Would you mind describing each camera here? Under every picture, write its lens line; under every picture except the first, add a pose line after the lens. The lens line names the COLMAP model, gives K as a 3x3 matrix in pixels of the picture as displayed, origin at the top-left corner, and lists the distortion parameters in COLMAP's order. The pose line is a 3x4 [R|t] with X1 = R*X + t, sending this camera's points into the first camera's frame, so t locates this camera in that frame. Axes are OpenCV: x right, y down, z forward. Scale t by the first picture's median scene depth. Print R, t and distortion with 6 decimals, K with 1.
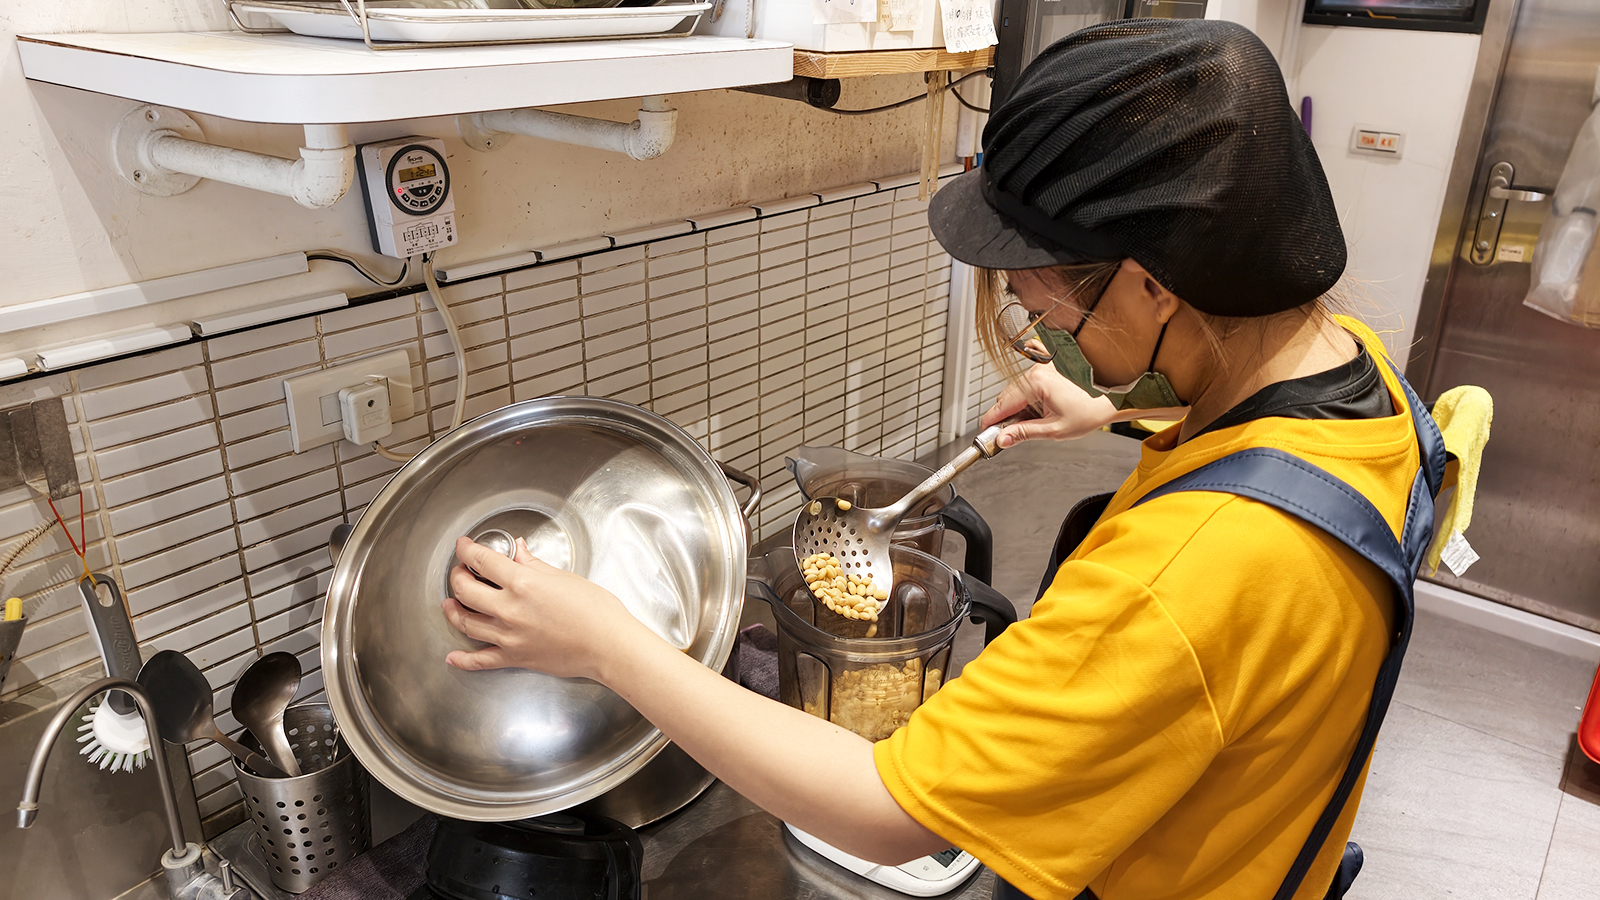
lens RADIAL K [[1143.2, 0, 800.2], [0, 1143.2, 458.7], [0, 0, 1]] dist [-0.124111, -0.008911]
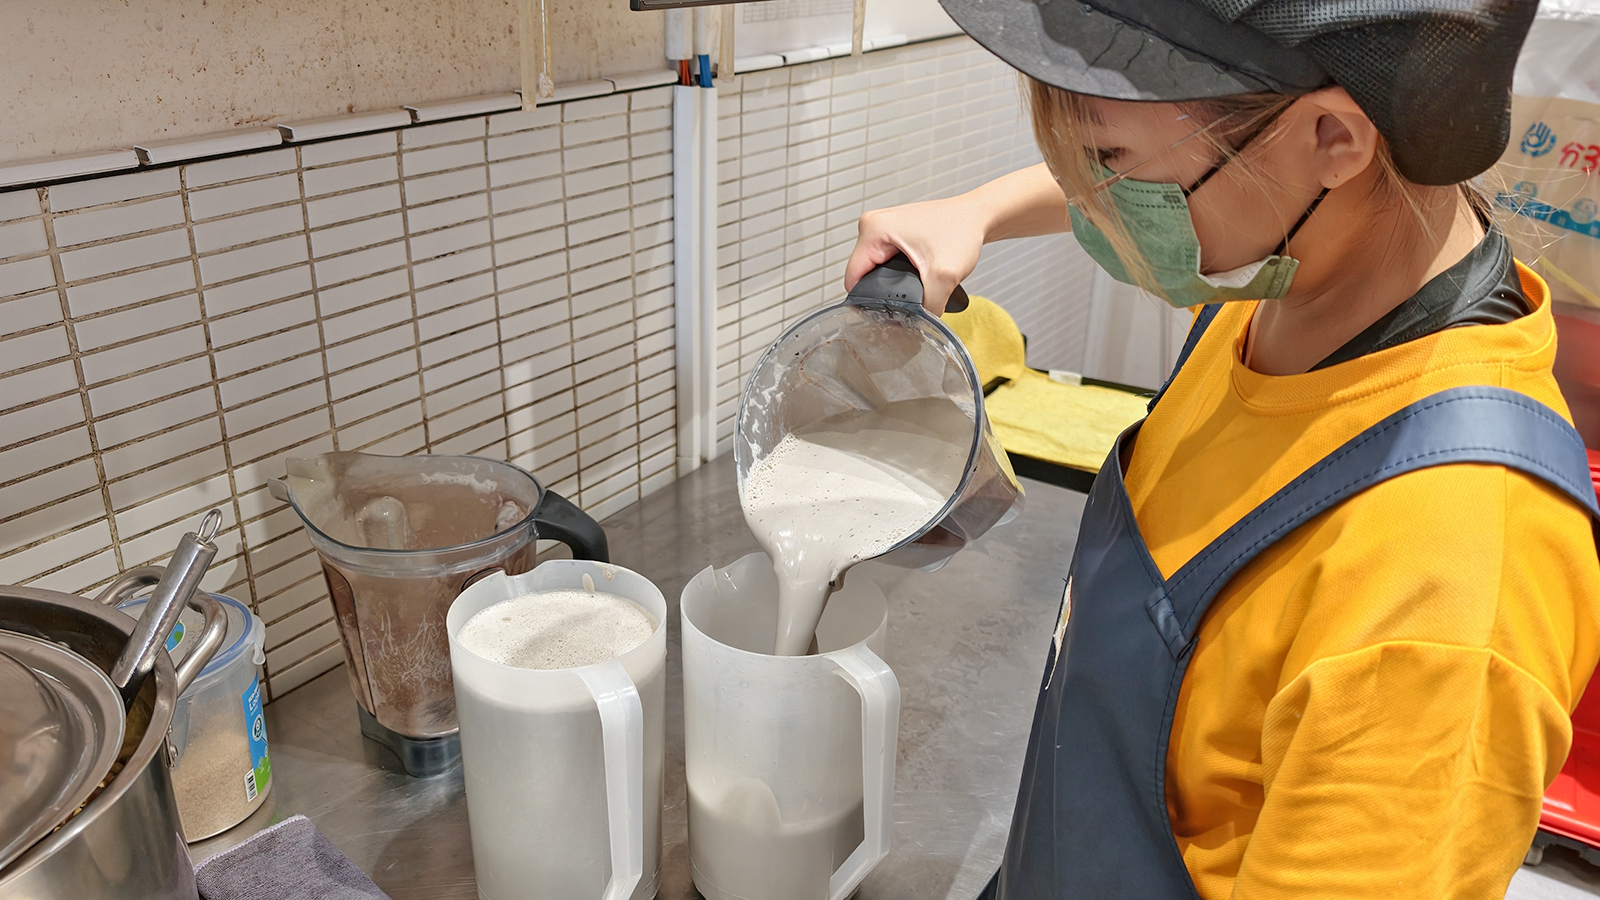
lens RADIAL K [[1143.2, 0, 800.0], [0, 1143.2, 445.8], [0, 0, 1]] dist [-0.124111, -0.008911]
pose [[0.994287, -0.056267, 0.090708, 0.146188], [0.057060, 0.998352, -0.006175, -0.023681], [-0.090211, 0.011315, 0.995858, 0.318247]]
